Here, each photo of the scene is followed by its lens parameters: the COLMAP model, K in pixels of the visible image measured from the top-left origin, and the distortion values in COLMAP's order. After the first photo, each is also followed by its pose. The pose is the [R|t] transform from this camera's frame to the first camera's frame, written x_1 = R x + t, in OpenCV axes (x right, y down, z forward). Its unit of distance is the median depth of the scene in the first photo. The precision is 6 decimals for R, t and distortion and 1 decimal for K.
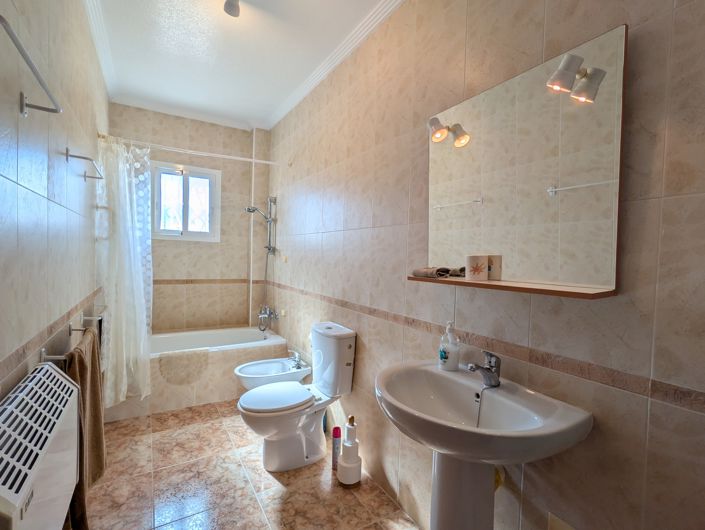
lens RADIAL K [[336.3, 0, 351.5], [0, 336.3, 268.4], [0, 0, 1]] dist [0.000382, 0.000450]
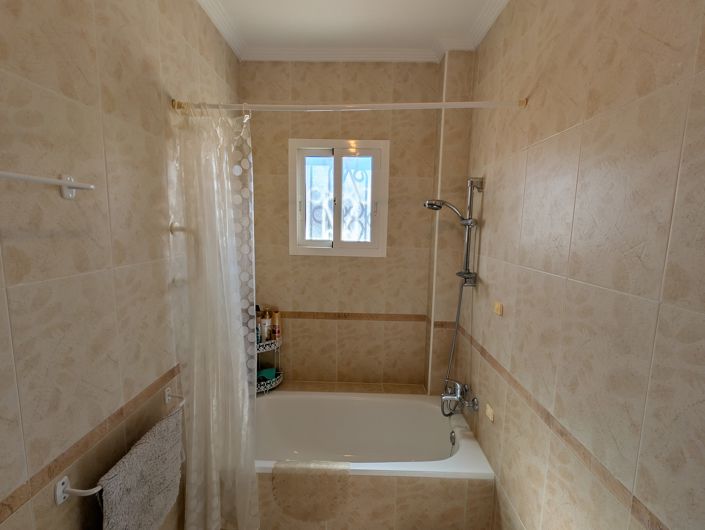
lens RADIAL K [[336.3, 0, 351.5], [0, 336.3, 268.4], [0, 0, 1]] dist [0.000382, 0.000450]
pose [[0.849951, 0.053093, -0.524180, -0.118118], [-0.011975, 0.996599, 0.081525, -0.111813], [0.526726, -0.063015, 0.847696, 0.445205]]
